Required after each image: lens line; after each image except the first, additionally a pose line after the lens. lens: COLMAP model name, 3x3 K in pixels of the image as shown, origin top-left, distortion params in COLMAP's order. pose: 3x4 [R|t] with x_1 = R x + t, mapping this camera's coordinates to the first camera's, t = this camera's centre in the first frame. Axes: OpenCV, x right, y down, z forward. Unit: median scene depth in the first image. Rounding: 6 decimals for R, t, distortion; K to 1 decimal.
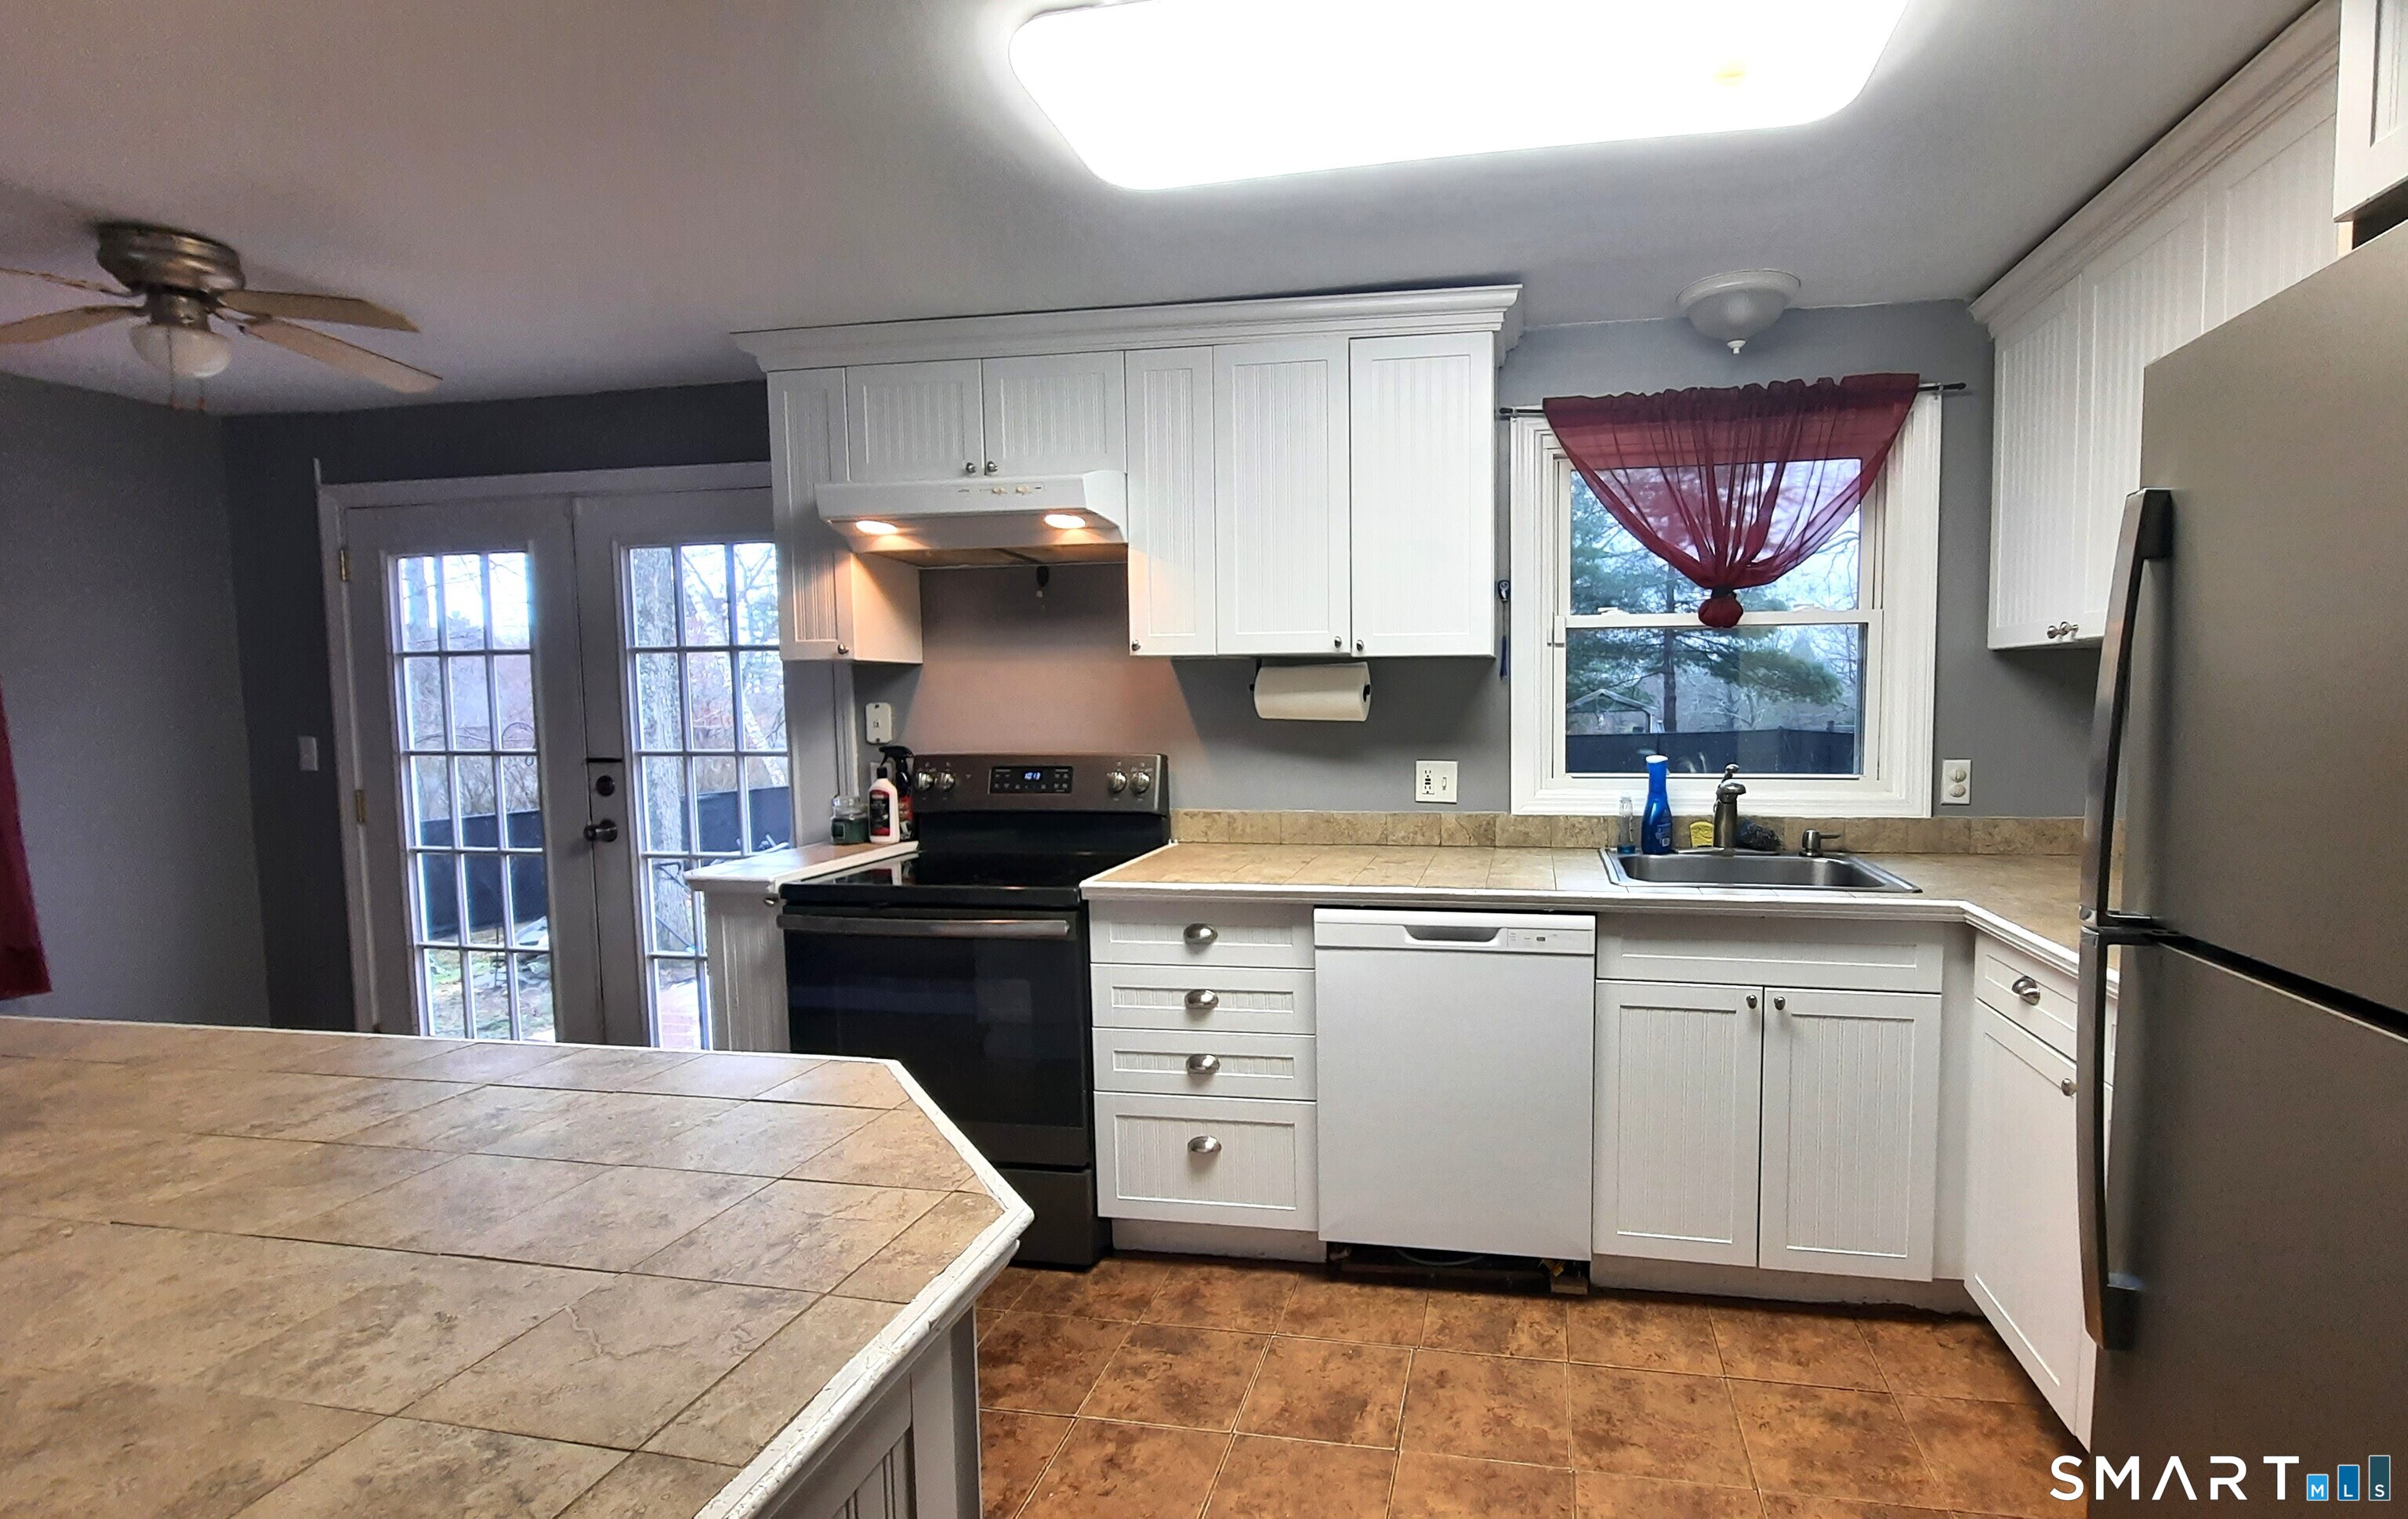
lens RADIAL K [[1070.0, 0, 1341.8], [0, 1070.0, 772.1], [0, 0, 1]] dist [-0.003441, -0.000807]
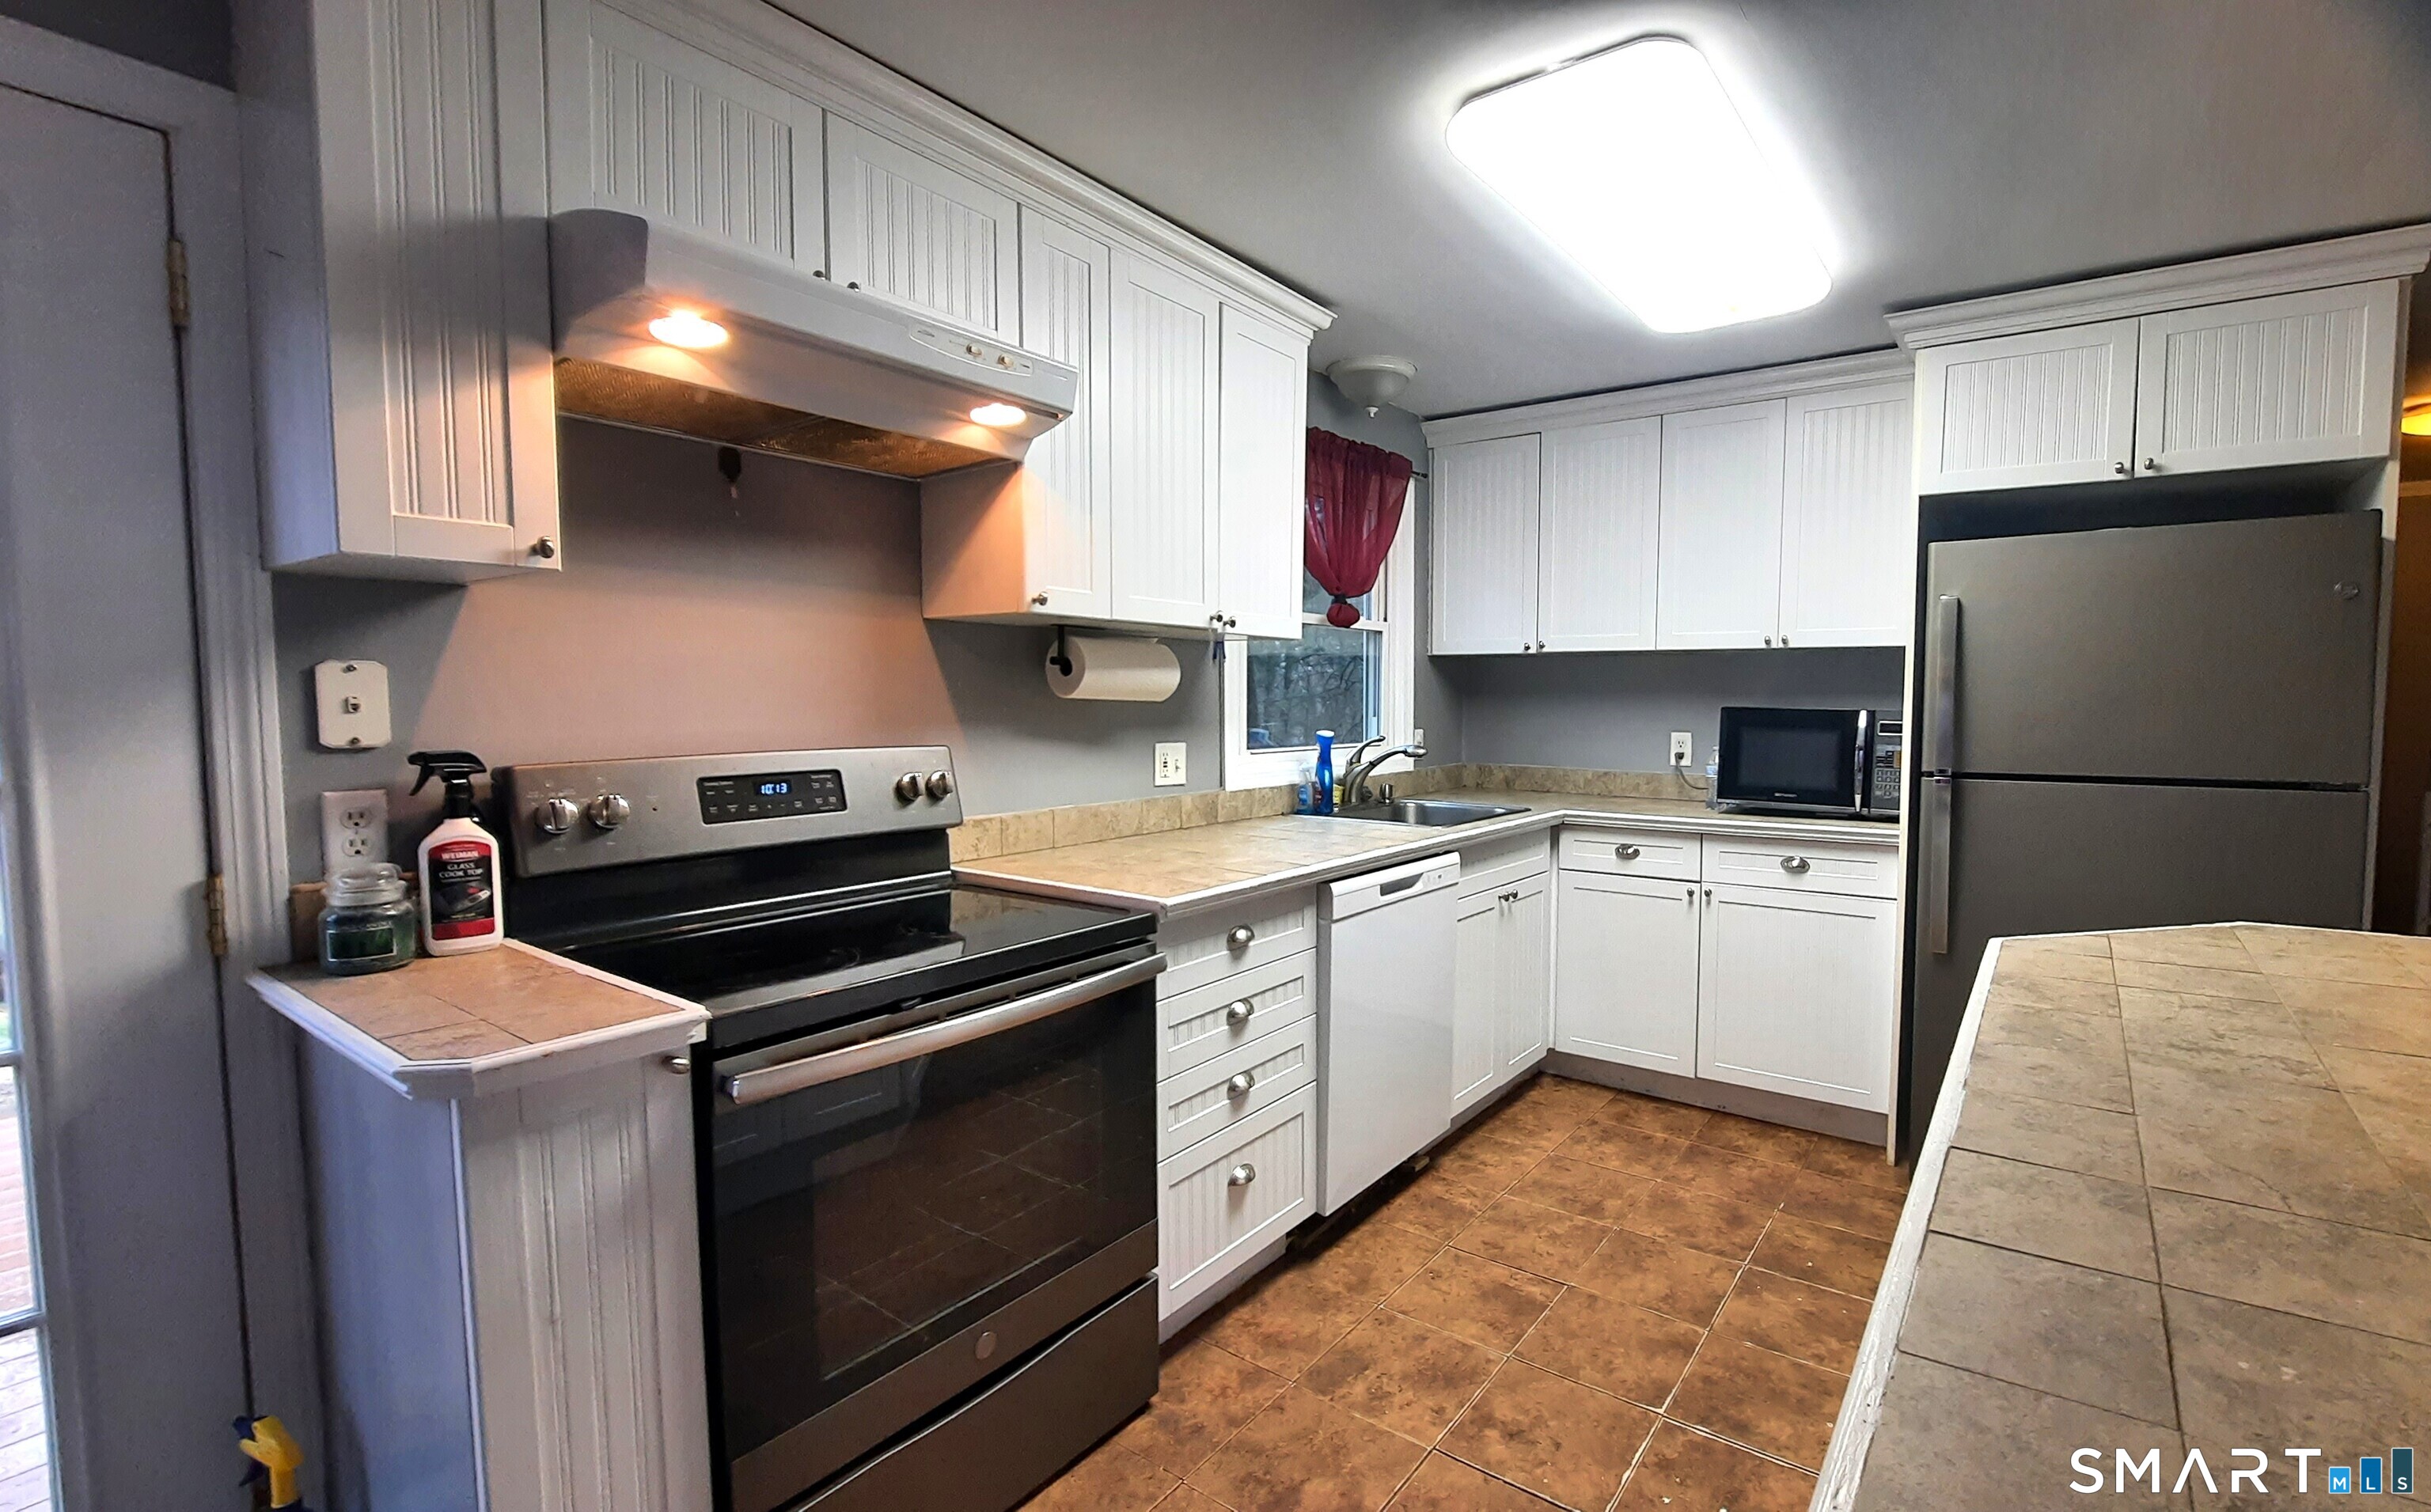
lens RADIAL K [[1062.1, 0, 1368.0], [0, 1062.1, 763.2], [0, 0, 1]] dist [0.000558, -0.000329]
pose [[0.397717, -0.048952, 0.916201, -0.874544], [0.053829, 0.998101, 0.029961, -0.013580], [-0.915928, 0.037402, 0.399597, 0.536822]]
